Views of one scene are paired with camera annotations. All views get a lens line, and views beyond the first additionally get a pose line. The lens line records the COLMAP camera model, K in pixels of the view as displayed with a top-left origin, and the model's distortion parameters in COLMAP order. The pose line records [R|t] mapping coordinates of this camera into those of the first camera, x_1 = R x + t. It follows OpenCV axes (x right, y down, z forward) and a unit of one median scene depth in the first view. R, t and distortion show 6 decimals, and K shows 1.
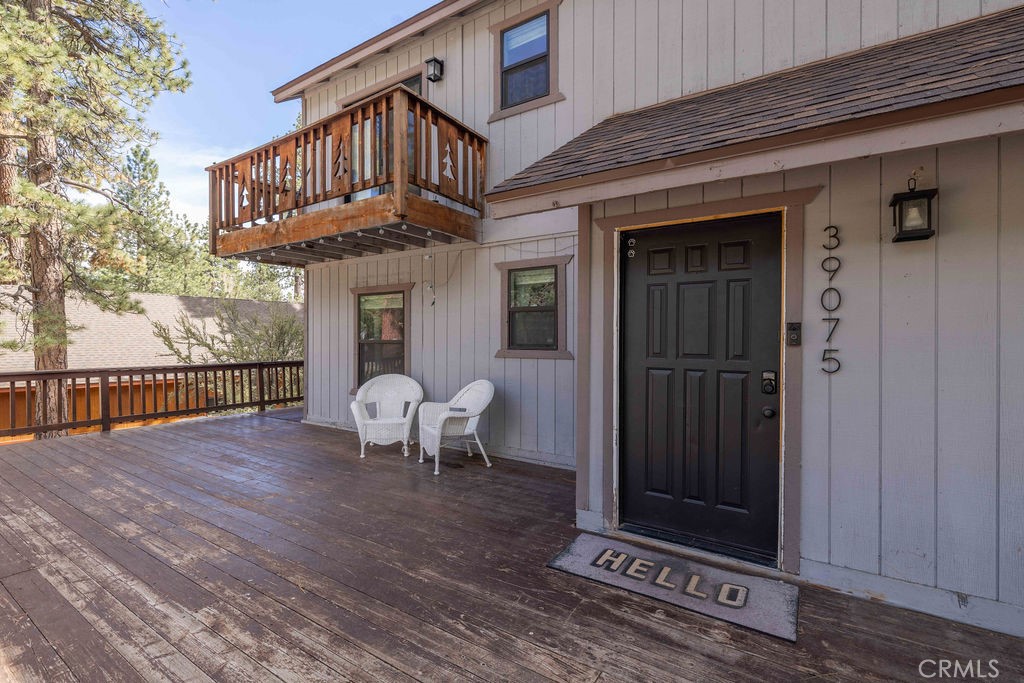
lens RADIAL K [[427.5, 0, 512.0], [0, 427.5, 341.5], [0, 0, 1]] dist [0.010414, -0.000311]
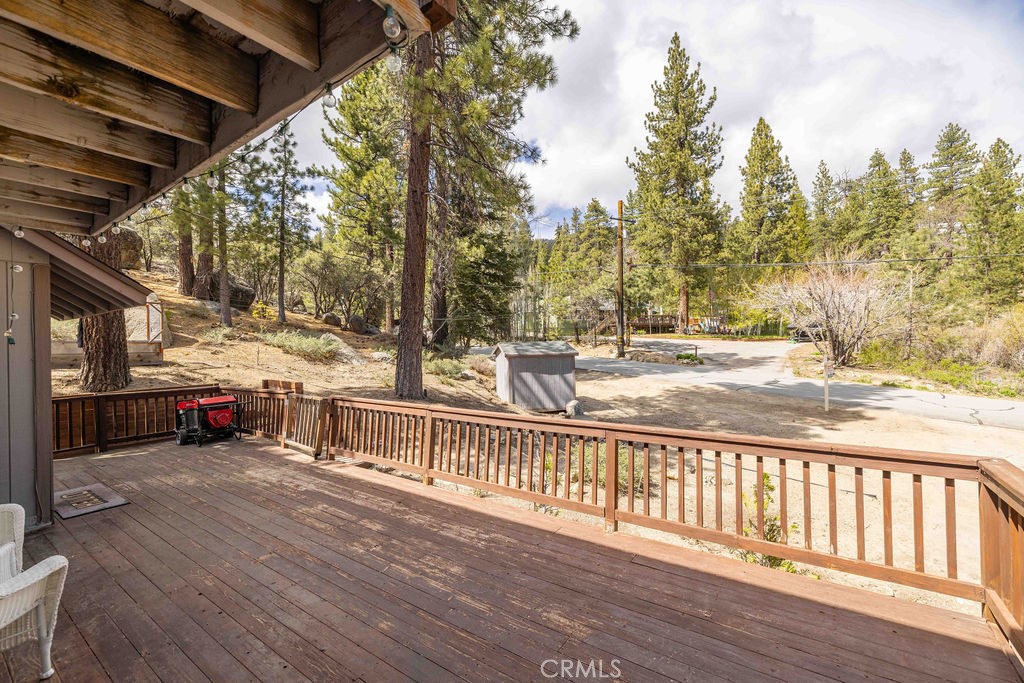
lens RADIAL K [[429.8, 0, 512.0], [0, 429.8, 341.5], [0, 0, 1]] dist [0.002726, 0.000209]
pose [[-0.997578, 0.020047, 0.066607, -1.460629], [0.020650, 0.999752, 0.008374, -0.131522], [-0.066423, 0.009729, -0.997744, 2.352981]]
